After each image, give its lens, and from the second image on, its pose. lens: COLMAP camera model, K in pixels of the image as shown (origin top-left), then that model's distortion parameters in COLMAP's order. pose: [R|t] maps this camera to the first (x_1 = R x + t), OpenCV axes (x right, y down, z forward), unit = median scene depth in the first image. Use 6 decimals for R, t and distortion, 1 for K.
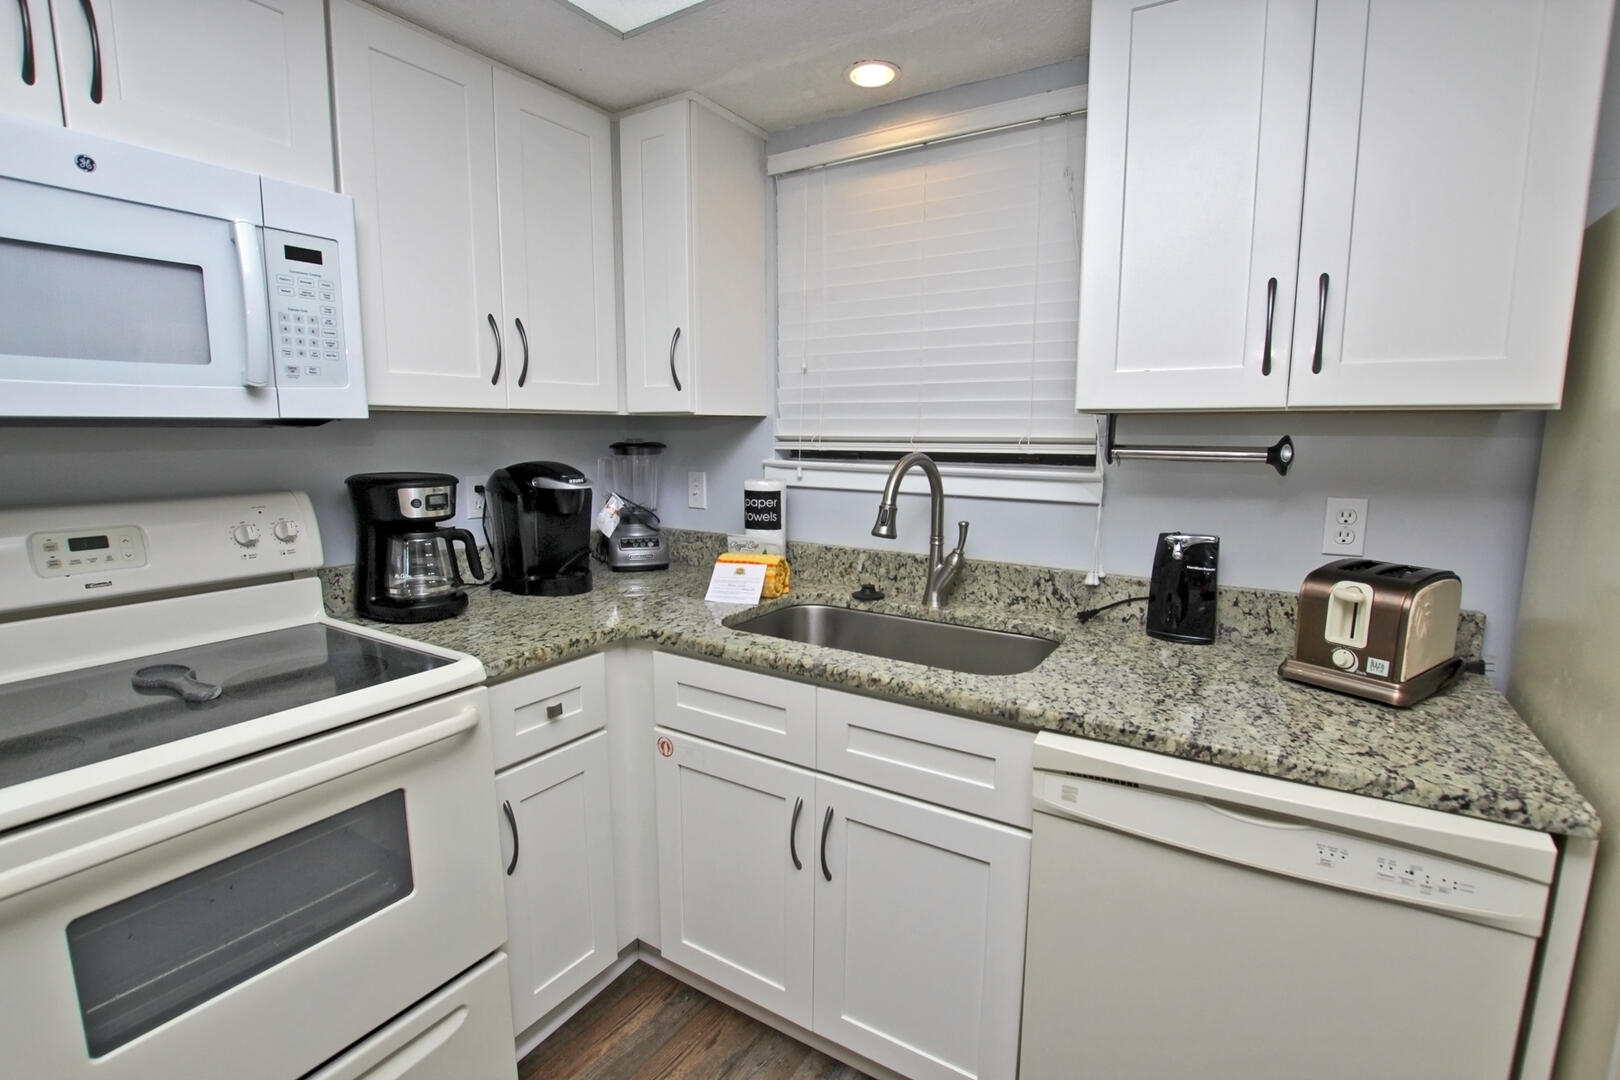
lens RADIAL K [[748.3, 0, 817.3], [0, 748.3, 542.0], [0, 0, 1]] dist [-0.036391, 0.005598]
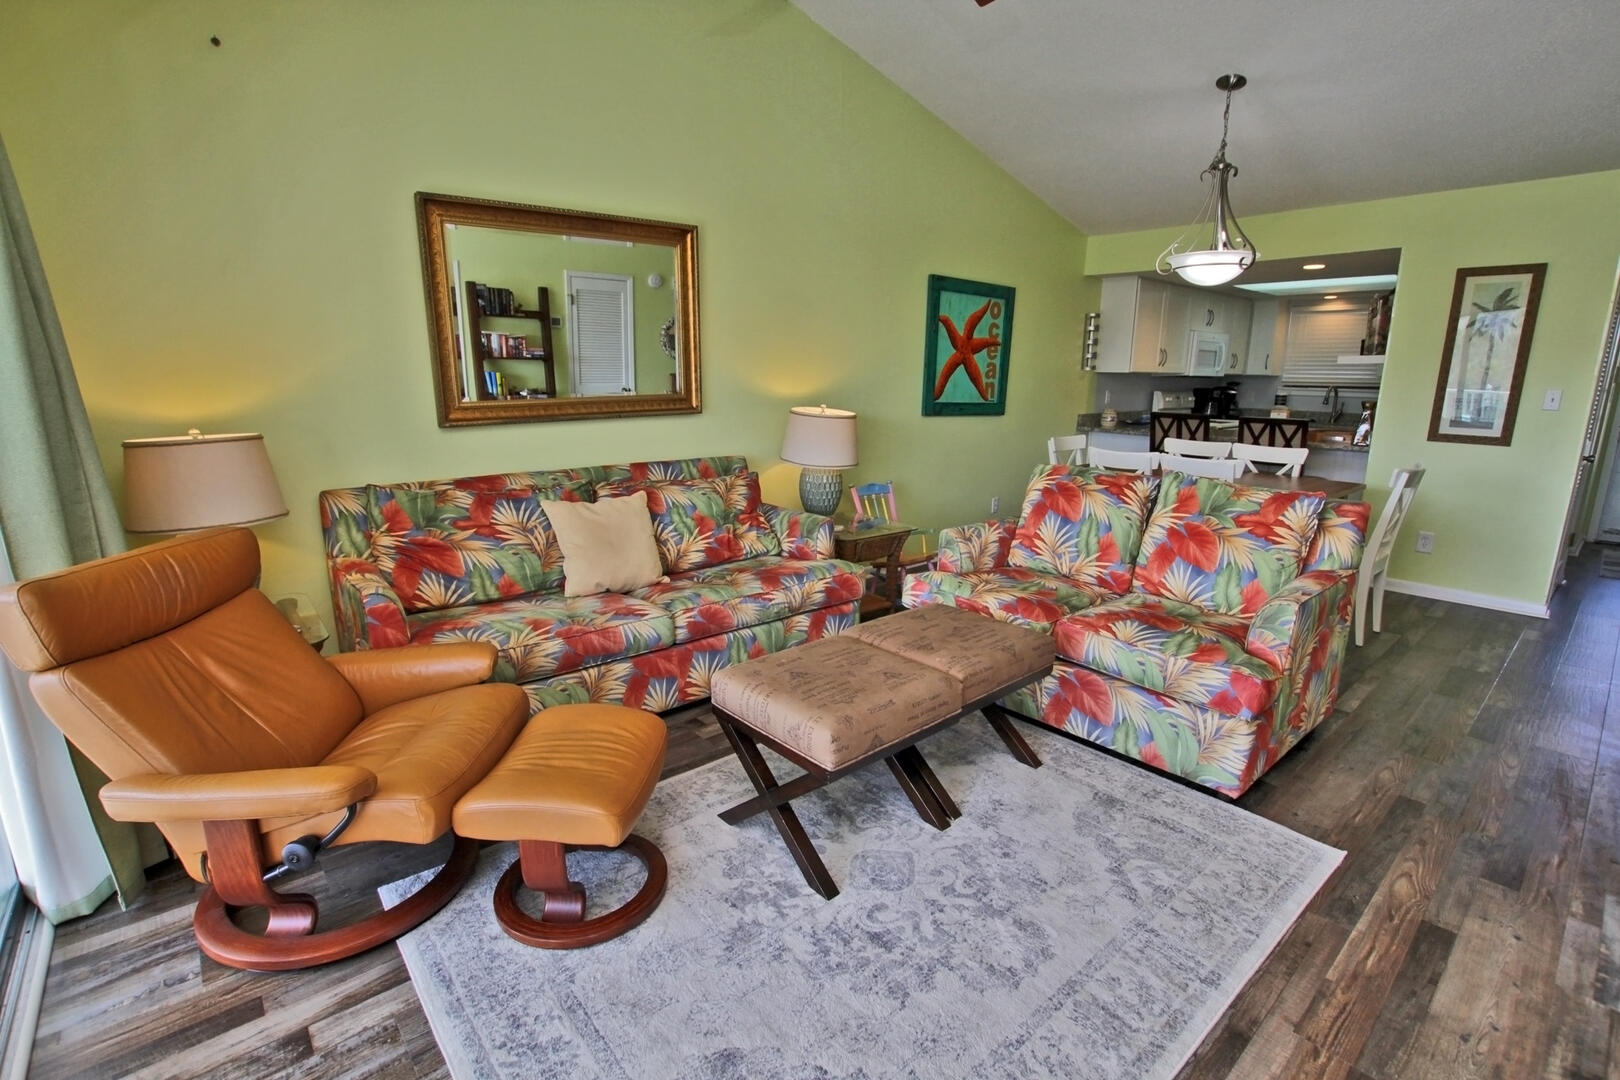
lens RADIAL K [[748.3, 0, 811.5], [0, 748.3, 549.2], [0, 0, 1]] dist [-0.036391, 0.005598]
pose [[0.956369, 0.069571, -0.283758, -1.465373], [-0.045614, 0.994880, 0.090187, 0.569081], [0.288579, -0.073308, 0.954645, -3.945884]]
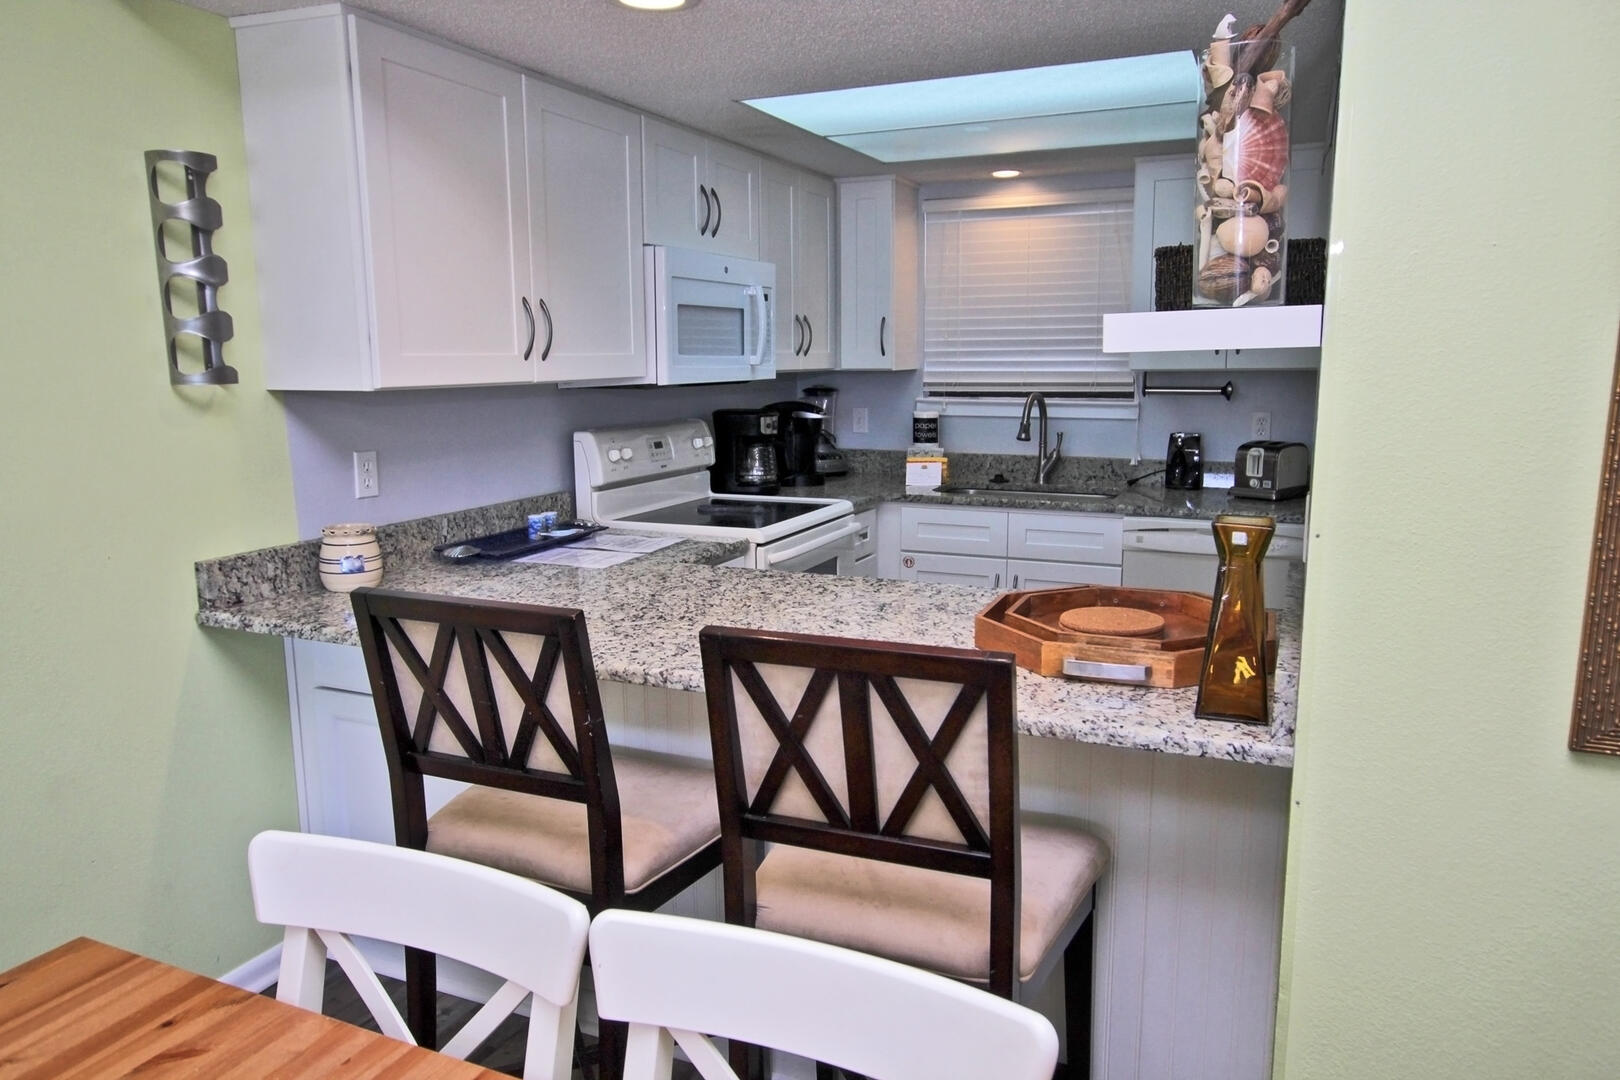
lens RADIAL K [[1130.3, 0, 813.9], [0, 1130.3, 533.9], [0, 0, 1]] dist [-0.037065, 0.000354]
pose [[0.989247, -0.034780, 0.142056, -0.751542], [0.033404, 0.999369, 0.012058, 0.158809], [-0.142386, -0.007183, 0.989785, -1.505801]]
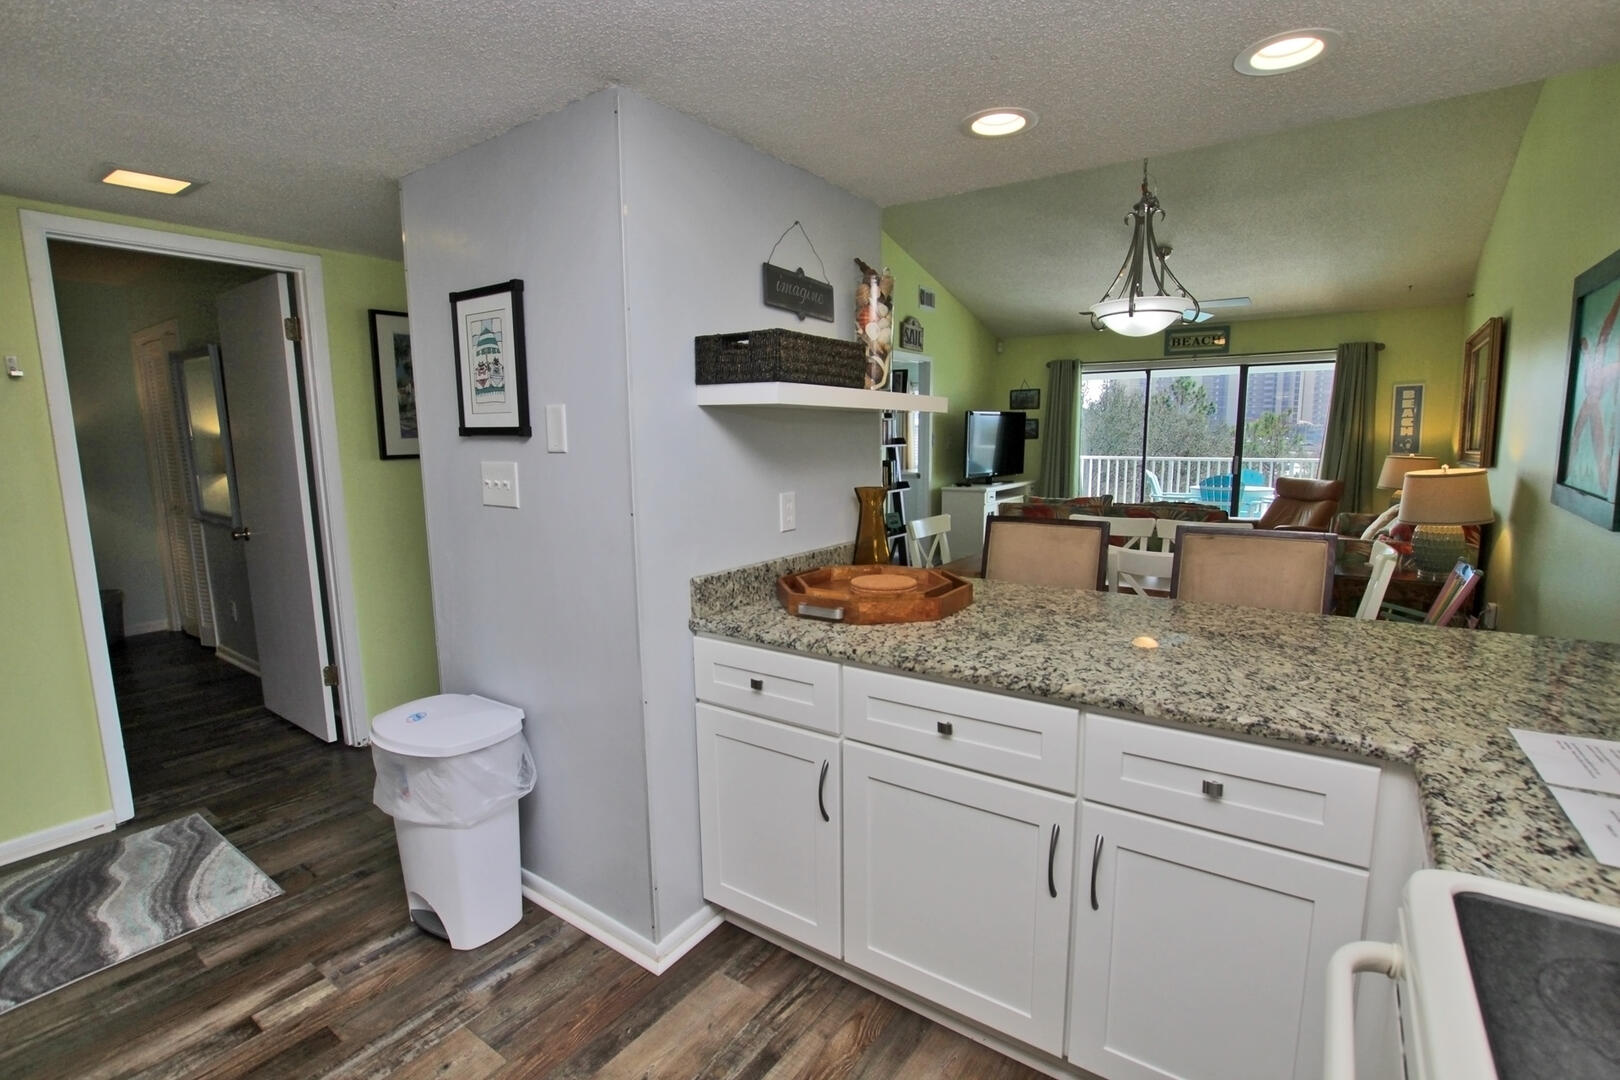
lens RADIAL K [[748.3, 0, 810.6], [0, 748.3, 540.6], [0, 0, 1]] dist [-0.036391, 0.005598]
pose [[-0.998195, -0.002260, 0.060008, -0.235936], [0.014979, 0.958330, 0.285272, -0.134236], [-0.058152, 0.285656, -0.956566, 0.761581]]
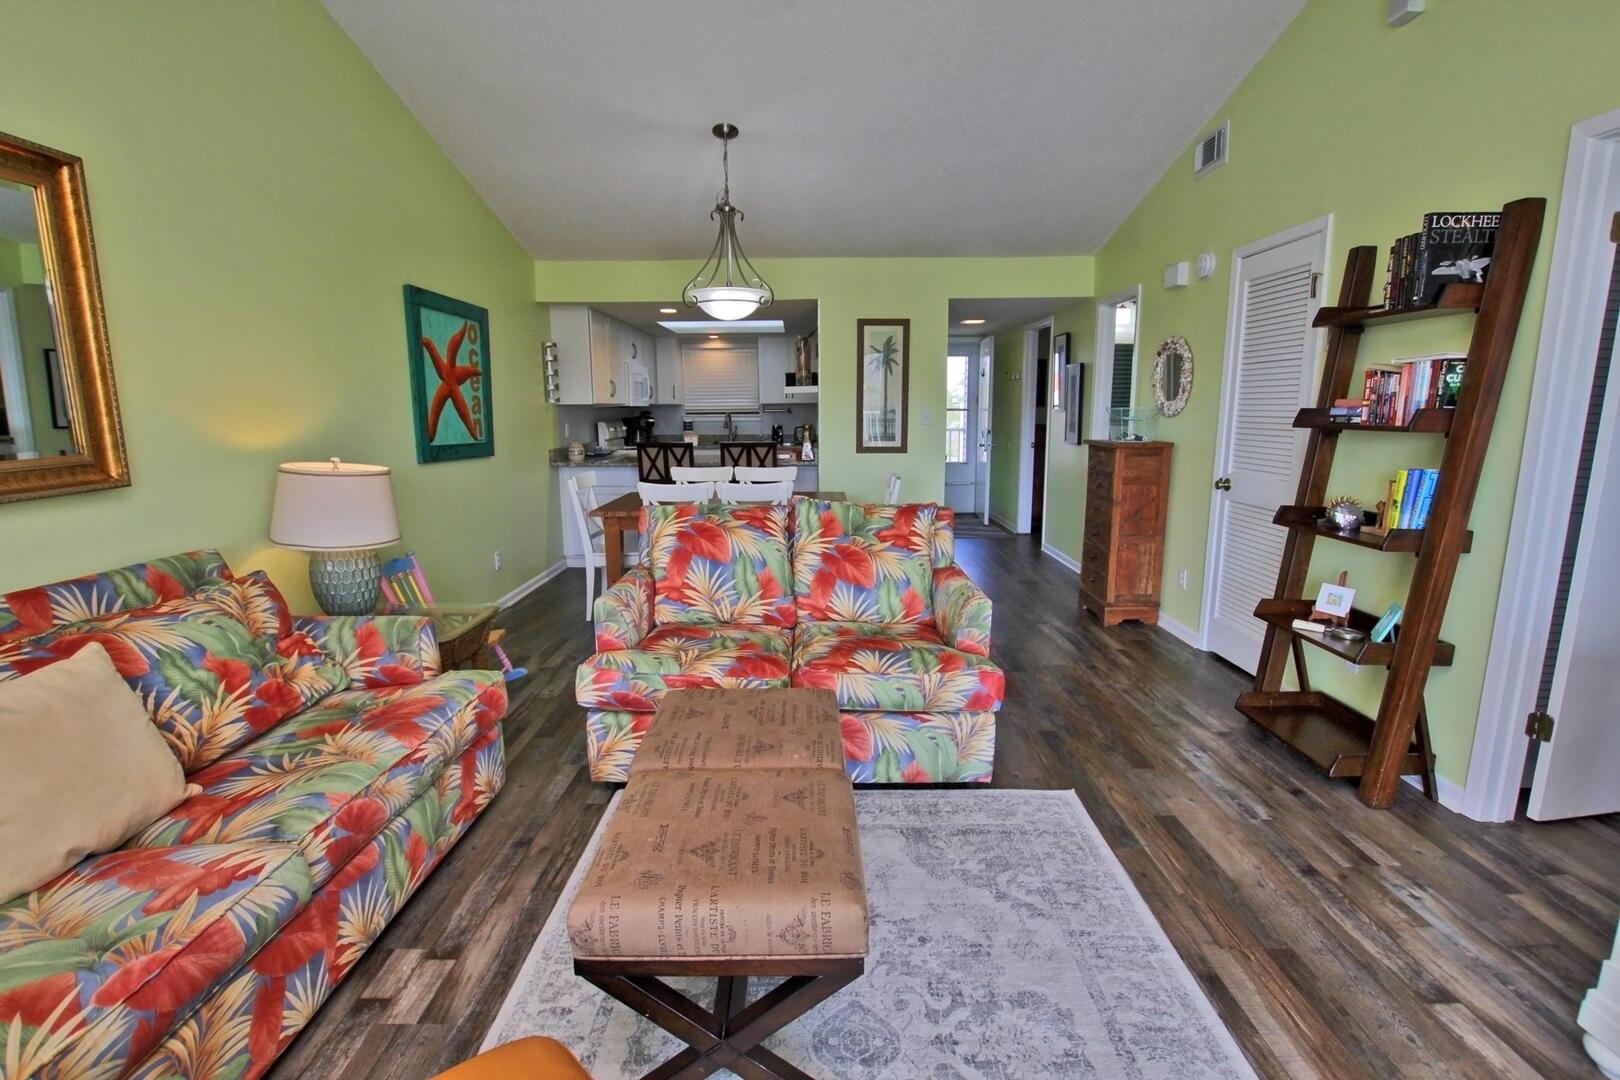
lens RADIAL K [[748.3, 0, 810.3], [0, 748.3, 549.4], [0, 0, 1]] dist [-0.036391, 0.005598]
pose [[0.847380, -0.108541, 0.519775, -2.097872], [0.086057, 0.994016, 0.067276, 0.507701], [-0.523967, -0.012278, 0.851650, -3.569234]]
